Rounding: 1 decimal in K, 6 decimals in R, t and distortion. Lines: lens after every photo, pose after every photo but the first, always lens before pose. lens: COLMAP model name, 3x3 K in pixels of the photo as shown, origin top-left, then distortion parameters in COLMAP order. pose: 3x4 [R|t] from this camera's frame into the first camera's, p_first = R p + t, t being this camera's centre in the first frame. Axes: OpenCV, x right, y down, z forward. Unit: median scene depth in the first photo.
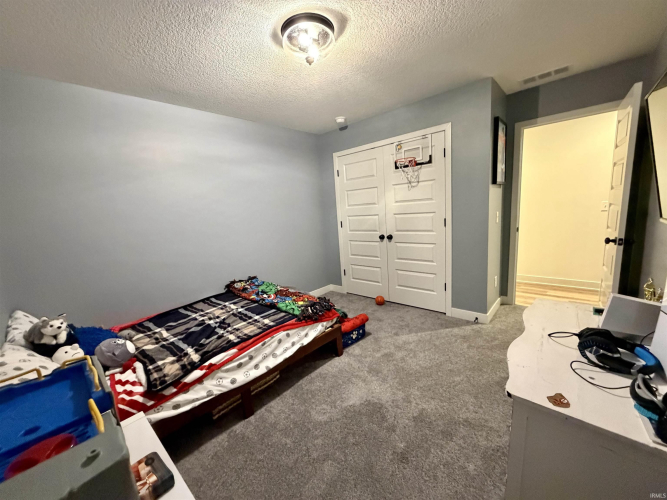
lens RADIAL K [[265.4, 0, 332.0], [0, 265.4, 250.7], [0, 0, 1]] dist [-0.000200, 0.000109]
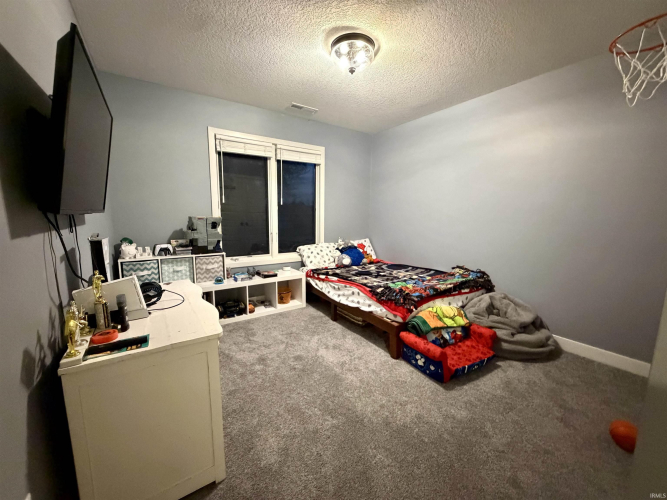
lens RADIAL K [[265.4, 0, 332.0], [0, 265.4, 250.7], [0, 0, 1]] dist [-0.000200, 0.000109]
pose [[-0.236587, 0.202693, -0.950233, 1.088405], [-0.144552, 0.959771, 0.240718, -0.179434], [0.960797, 0.194309, -0.197770, 1.140594]]
